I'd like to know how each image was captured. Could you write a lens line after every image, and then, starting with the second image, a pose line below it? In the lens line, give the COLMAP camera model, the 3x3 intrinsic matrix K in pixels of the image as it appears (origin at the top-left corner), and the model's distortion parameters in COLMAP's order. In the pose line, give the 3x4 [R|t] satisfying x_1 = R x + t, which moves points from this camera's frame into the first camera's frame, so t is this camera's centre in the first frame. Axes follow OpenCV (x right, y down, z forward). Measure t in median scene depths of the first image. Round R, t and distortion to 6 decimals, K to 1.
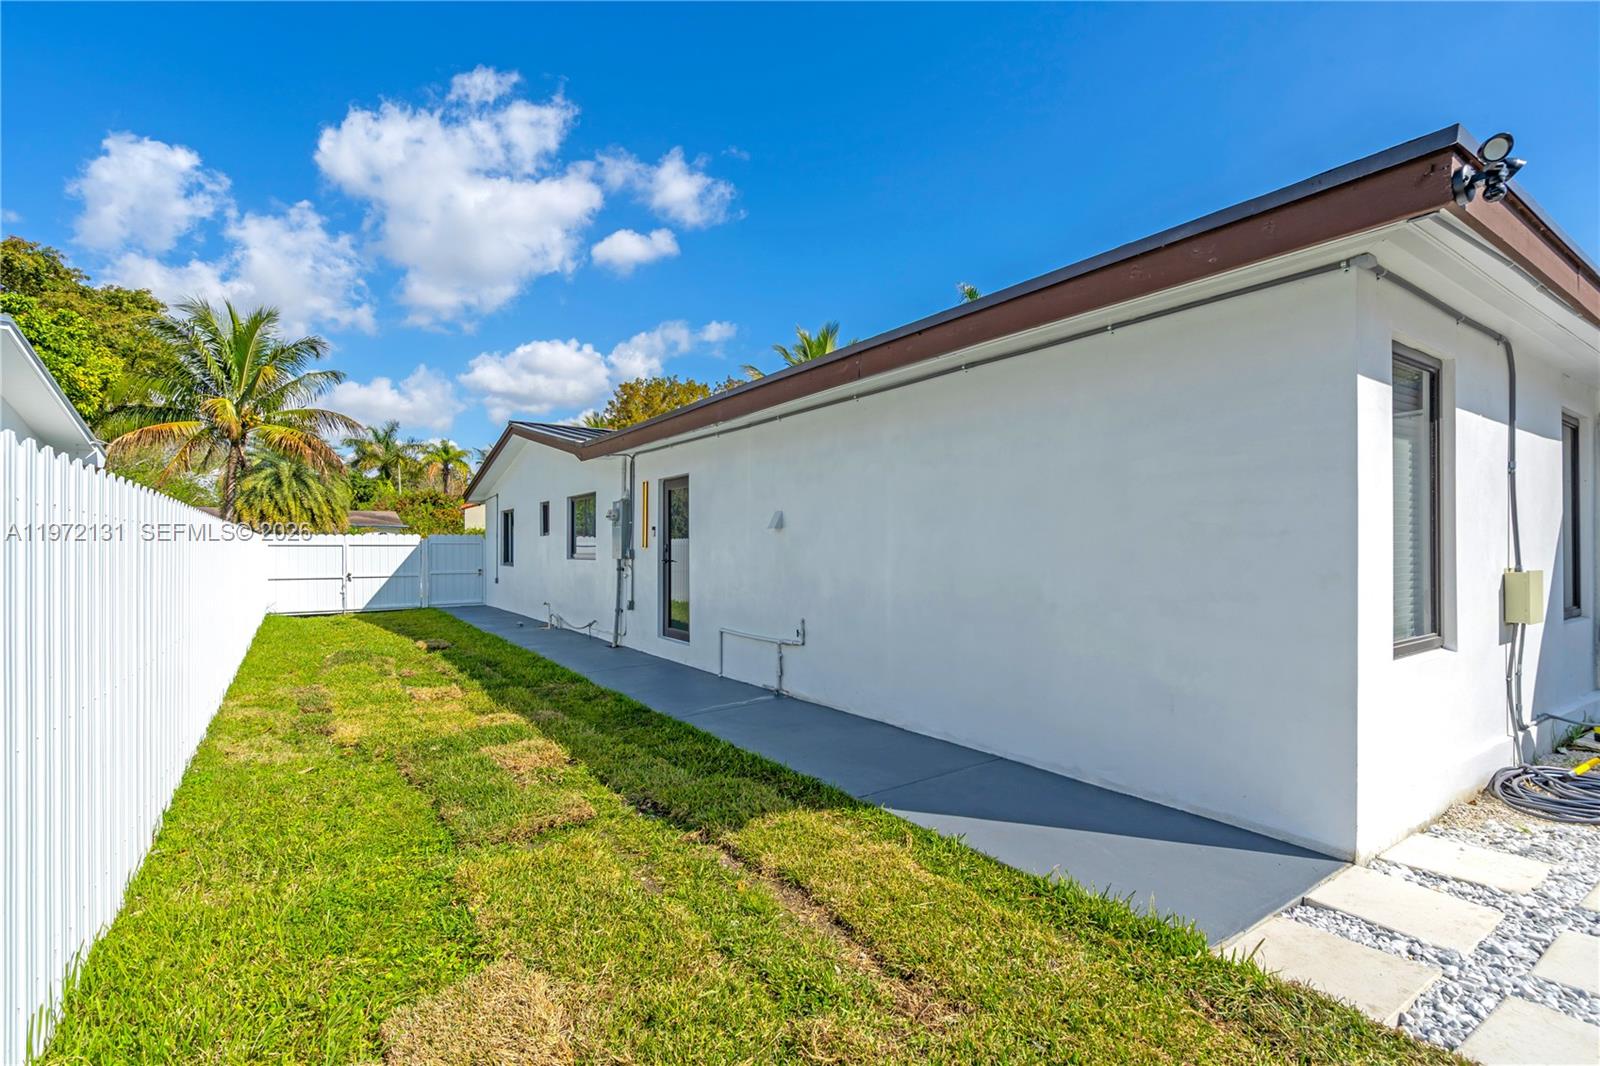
lens RADIAL K [[719.4, 0, 801.2], [0, 719.4, 550.4], [0, 0, 1]] dist [-0.001072, -0.000134]
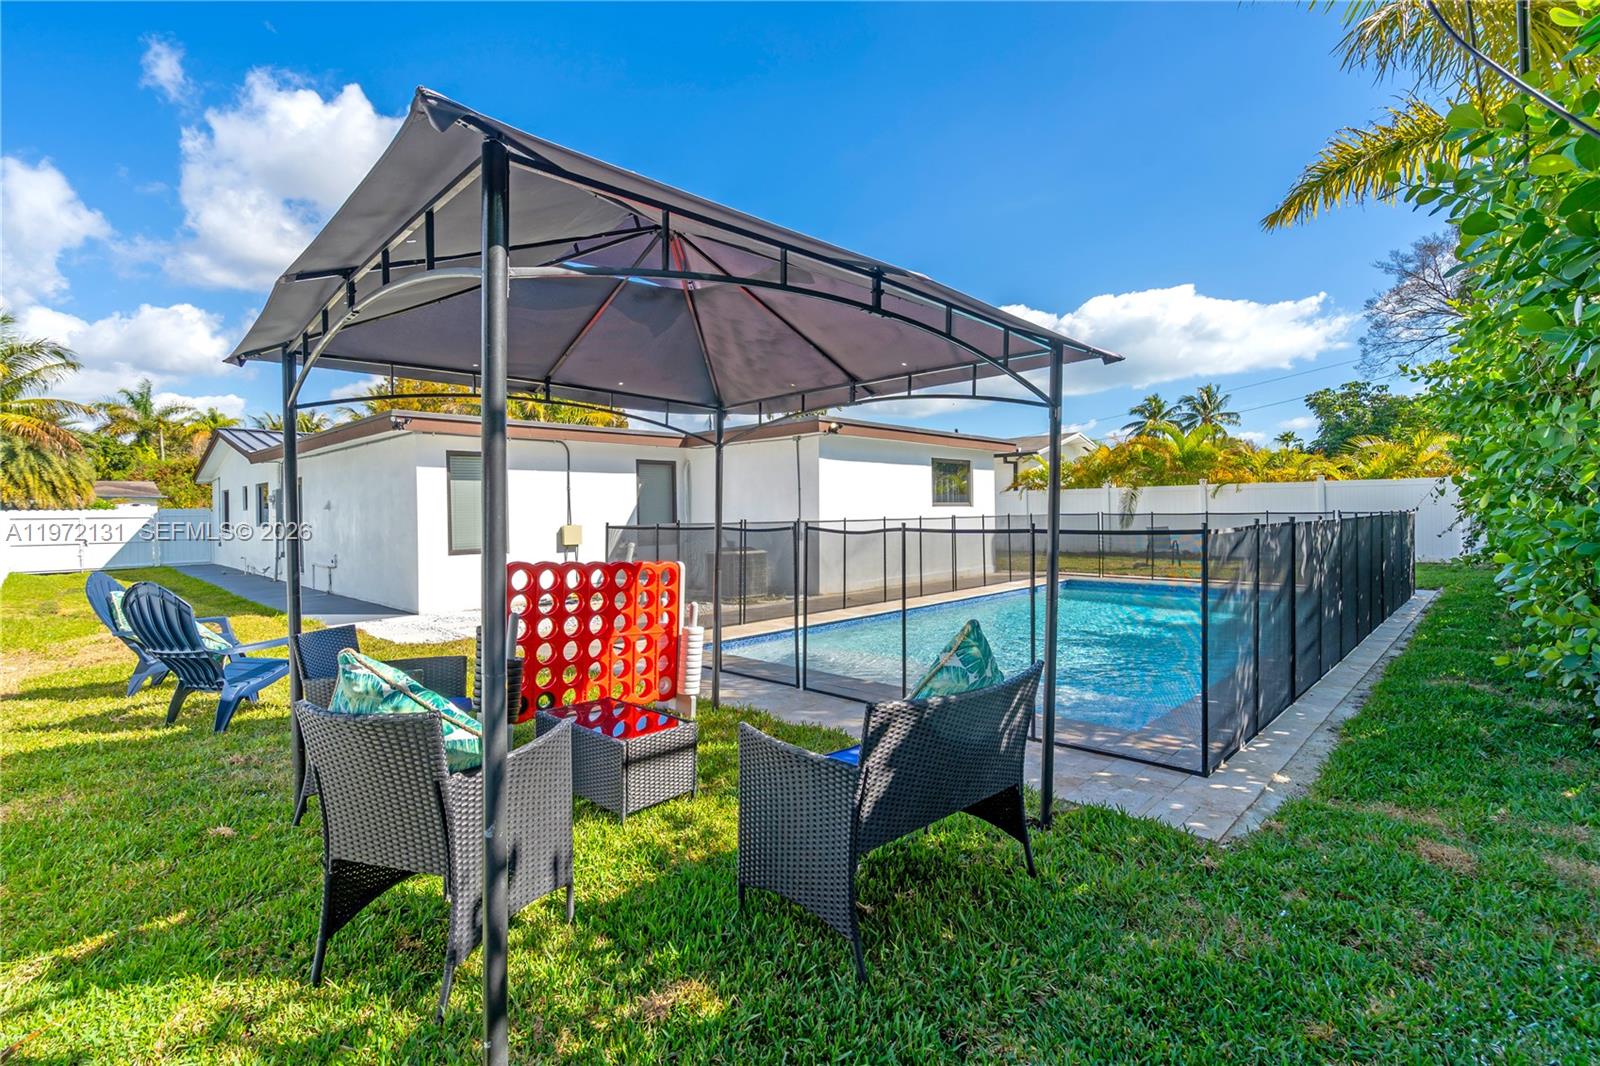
lens RADIAL K [[729.8, 0, 800.0], [0, 729.8, 533.0], [0, 0, 1]] dist [-0.000519, 0.000307]
pose [[0.980595, -0.009298, 0.195825, 0.169421], [0.005182, 0.999755, 0.021522, -0.000998], [-0.195977, -0.020089, 0.980403, -0.243931]]
